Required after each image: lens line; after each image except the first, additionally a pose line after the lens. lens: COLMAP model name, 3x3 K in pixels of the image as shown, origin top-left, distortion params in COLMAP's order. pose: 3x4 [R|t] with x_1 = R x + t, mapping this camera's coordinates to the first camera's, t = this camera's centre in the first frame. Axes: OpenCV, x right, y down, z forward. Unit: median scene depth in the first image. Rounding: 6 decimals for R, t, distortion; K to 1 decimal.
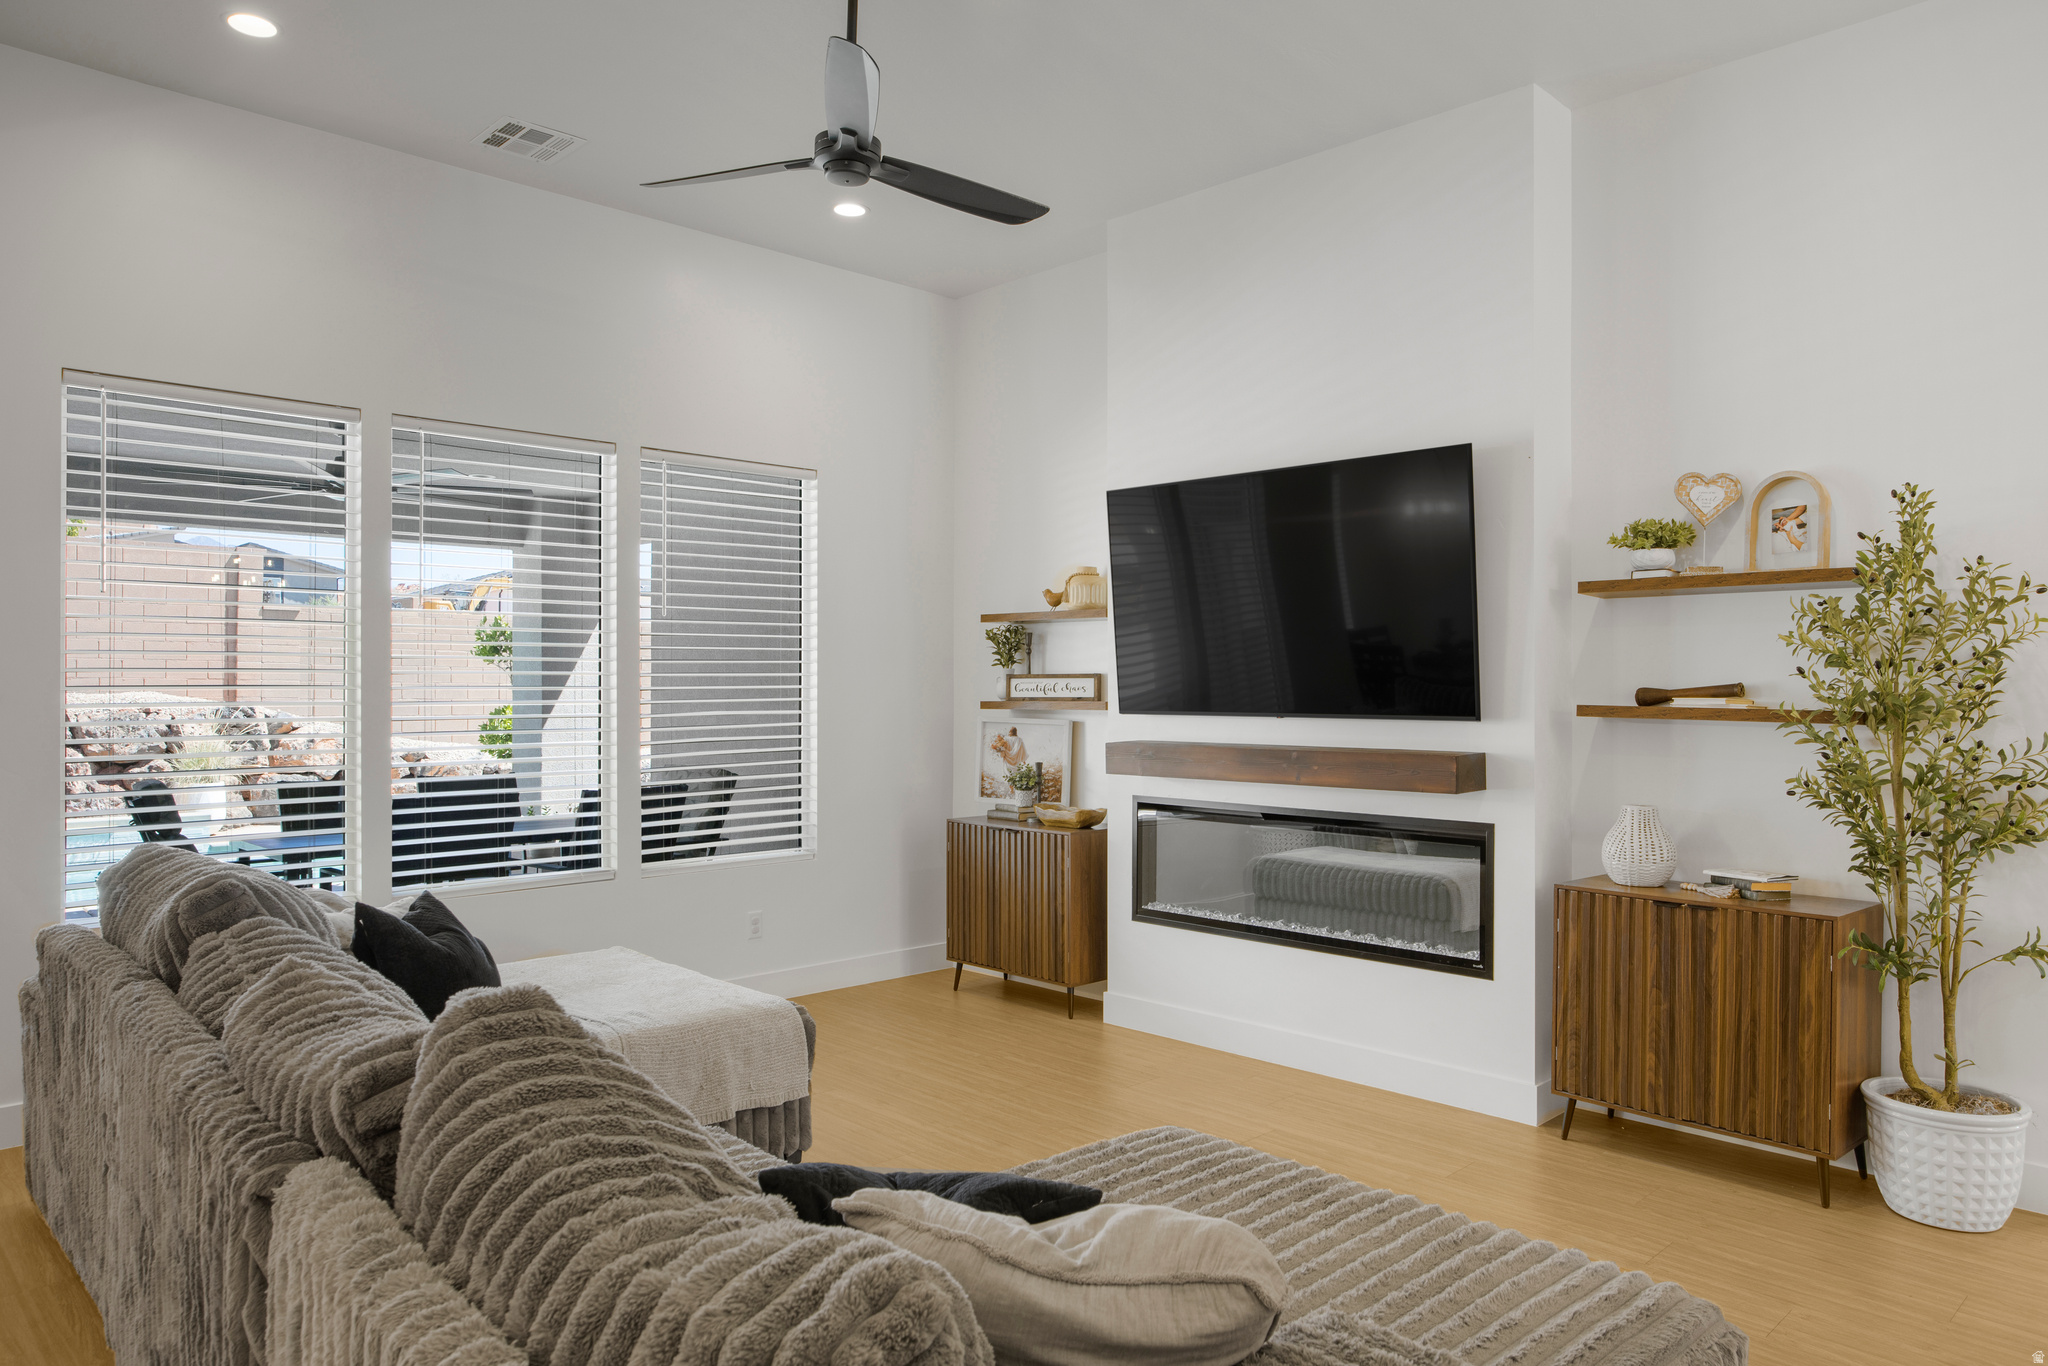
lens RADIAL K [[1371.8, 0, 1021.2], [0, 1371.8, 679.6], [0, 0, 1]] dist [-0.020688, 0.007846]
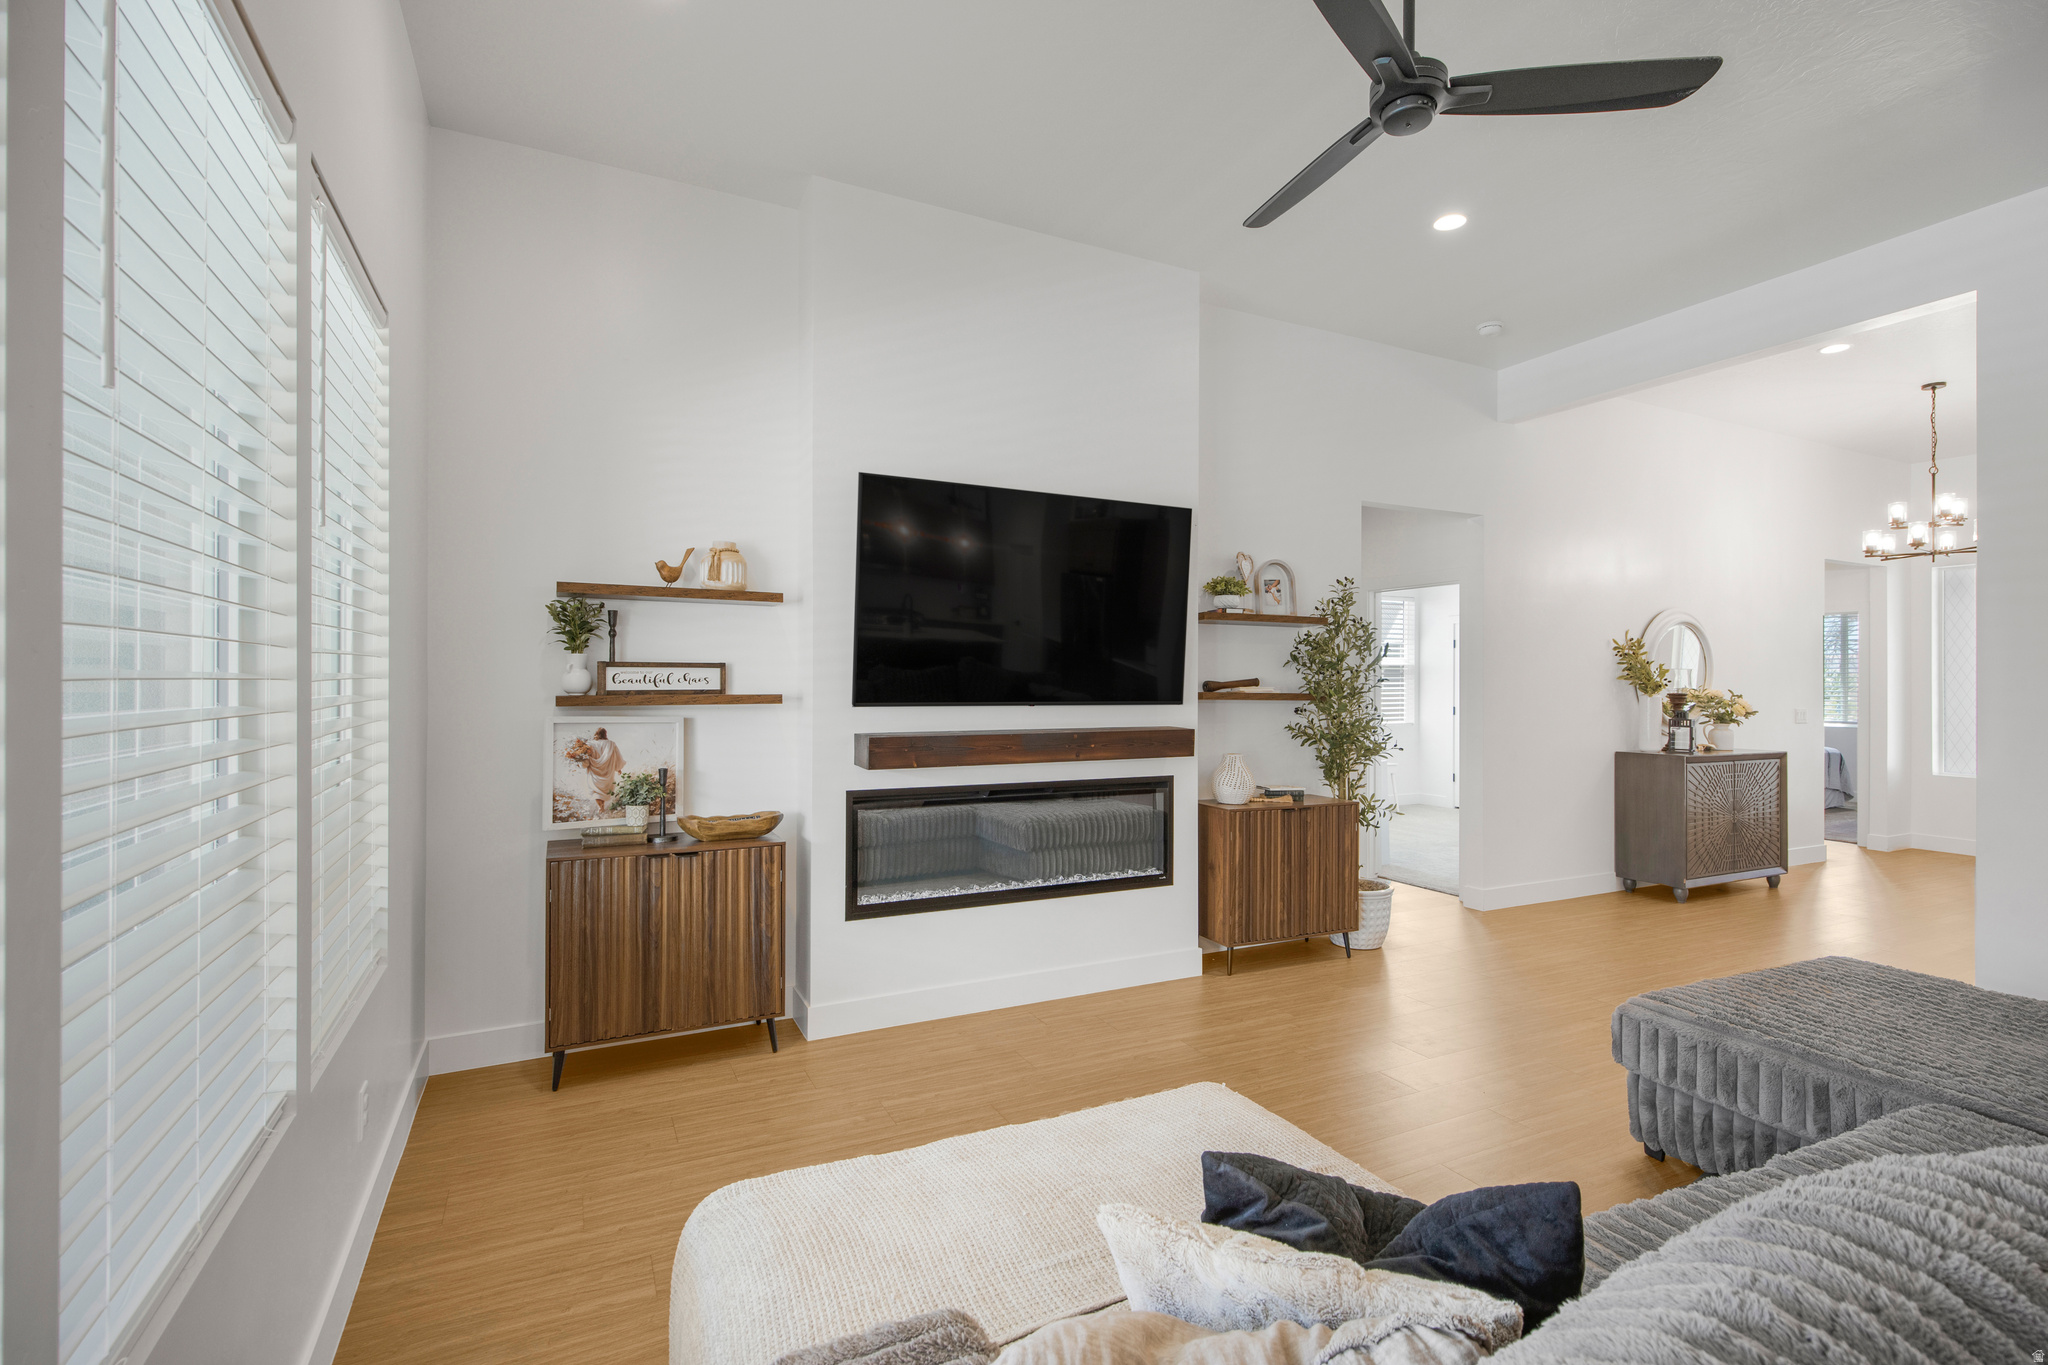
lens RADIAL K [[953.8, 0, 1033.1], [0, 953.8, 673.6], [0, 0, 1]] dist [0.000772, 0.000039]
pose [[0.292451, 0.011015, 0.956217, -0.682104], [-0.006864, 0.999932, -0.009419, 0.009639], [-0.956256, -0.003809, 0.292507, 0.888205]]
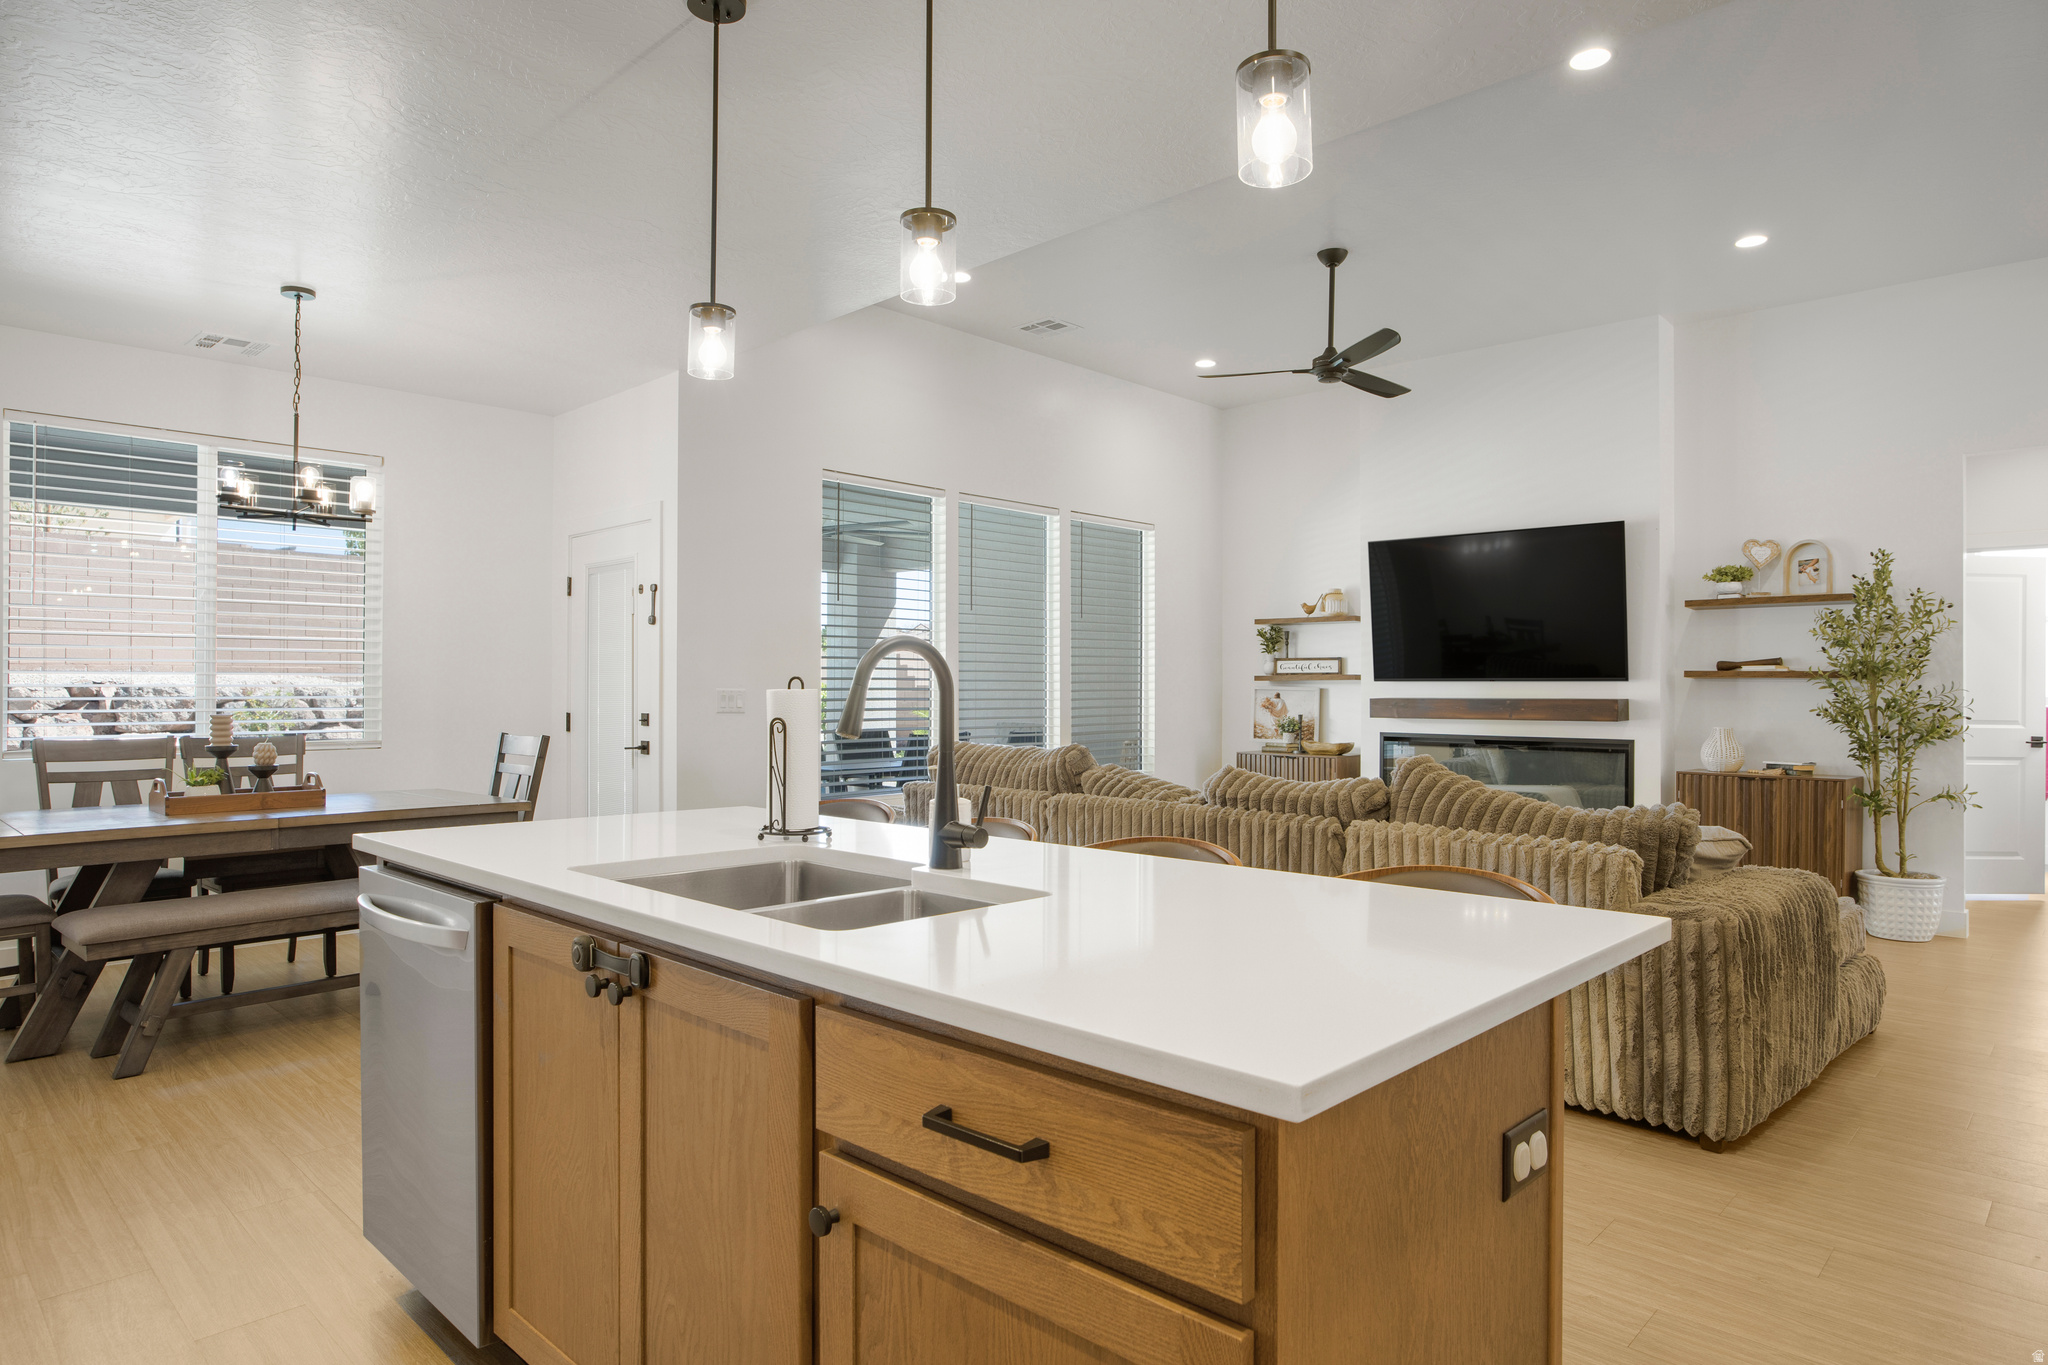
lens RADIAL K [[1230.4, 0, 1025.7], [0, 1230.4, 681.8], [0, 0, 1]] dist [-0.015067, -0.001179]
pose [[0.999206, 0.002806, 0.039745, -0.507761], [-0.002709, 0.999993, -0.002495, 0.039630], [-0.039752, 0.002385, 0.999207, -0.543018]]
